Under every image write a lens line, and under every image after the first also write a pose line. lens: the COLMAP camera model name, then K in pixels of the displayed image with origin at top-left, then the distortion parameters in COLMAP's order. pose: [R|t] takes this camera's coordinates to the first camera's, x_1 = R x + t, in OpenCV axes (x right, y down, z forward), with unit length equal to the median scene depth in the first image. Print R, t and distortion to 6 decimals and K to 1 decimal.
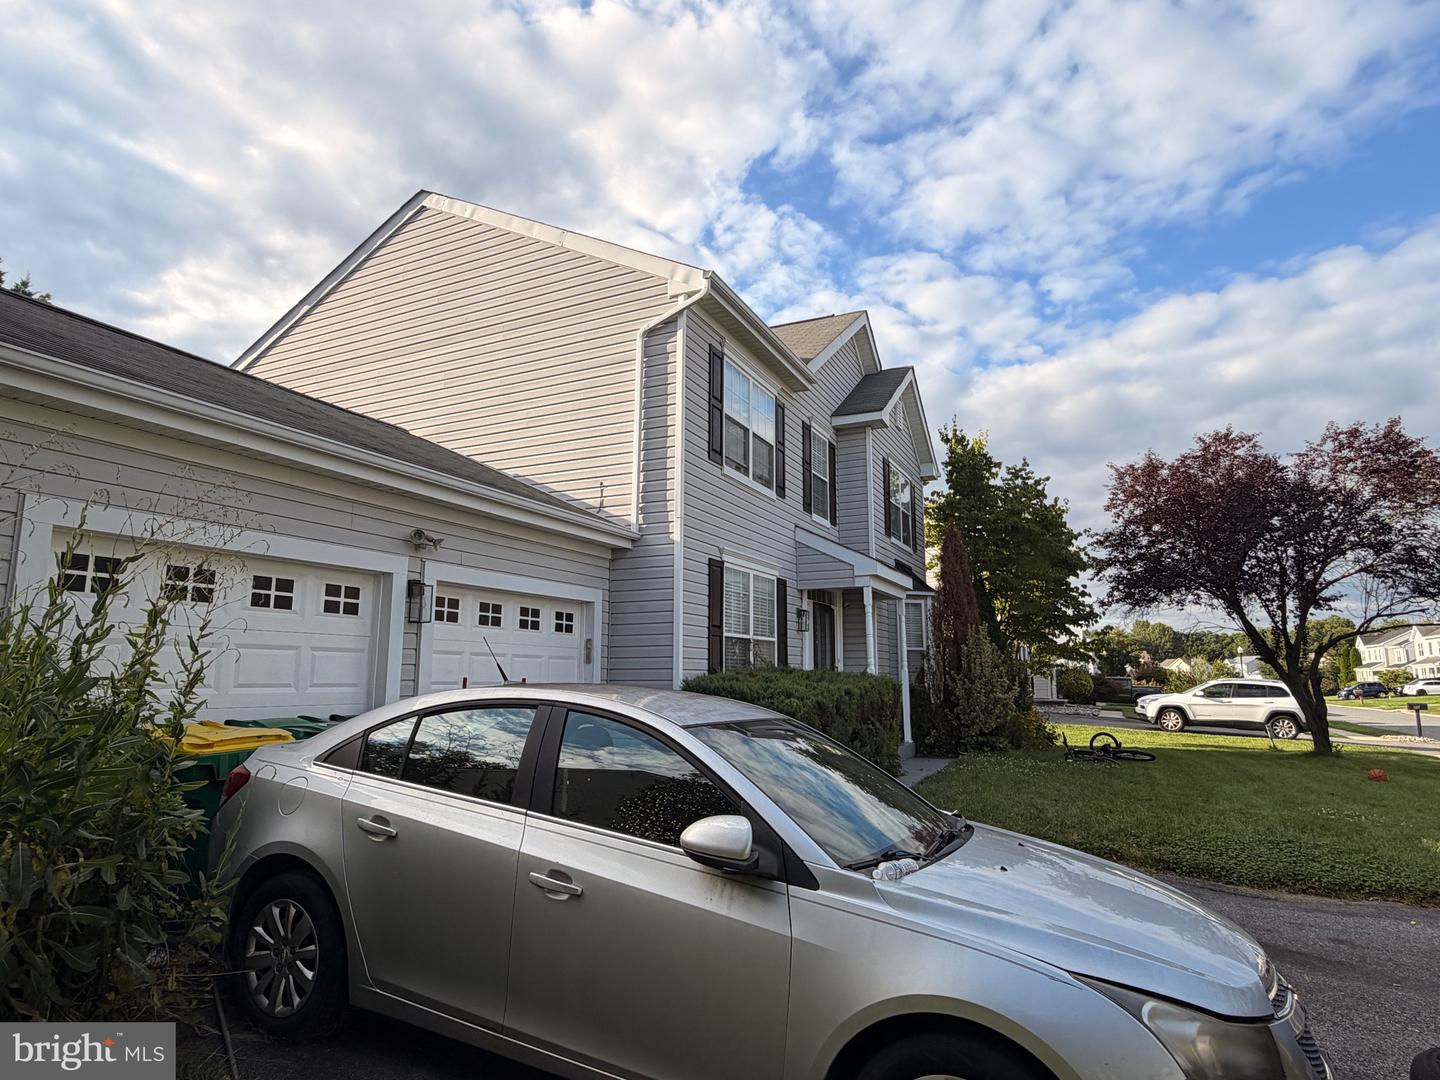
lens RADIAL K [[824.5, 0, 694.8], [0, 824.5, 540.9], [0, 0, 1]] dist [0.036523, 0.000538]
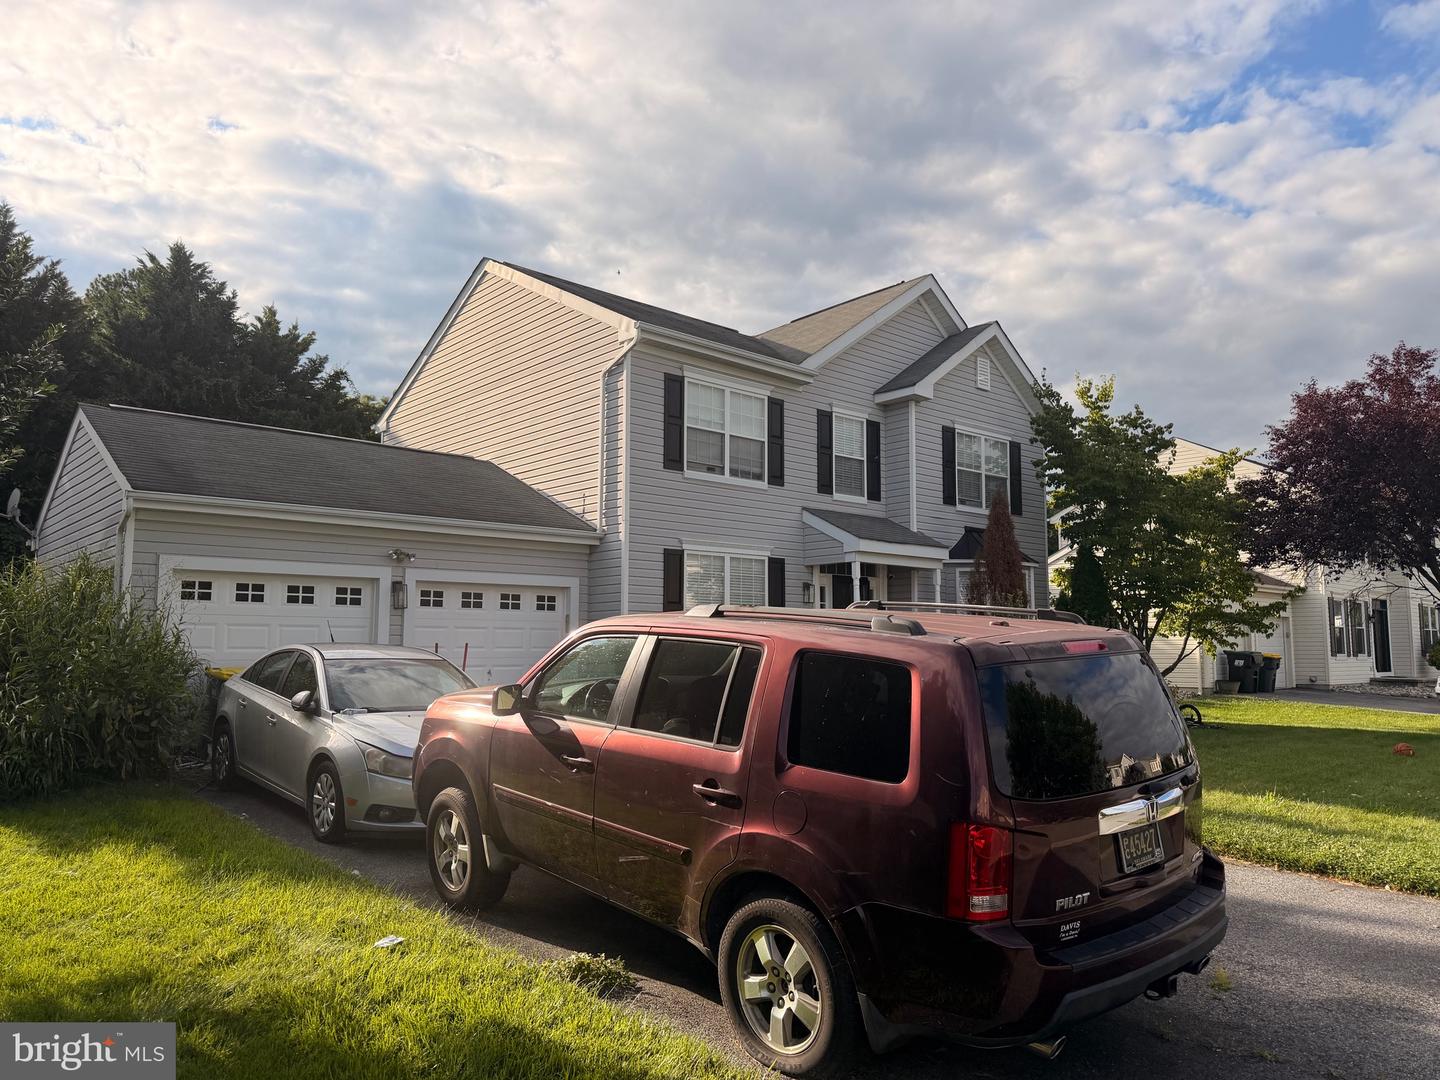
lens RADIAL K [[1005.8, 0, 717.6], [0, 1005.8, 552.4], [0, 0, 1]] dist [0.138551, -0.166699]
pose [[0.930957, -0.039477, -0.362988, 0.639039], [0.063370, 0.996520, 0.054148, -0.050555], [0.359587, -0.073412, 0.930219, -0.392608]]
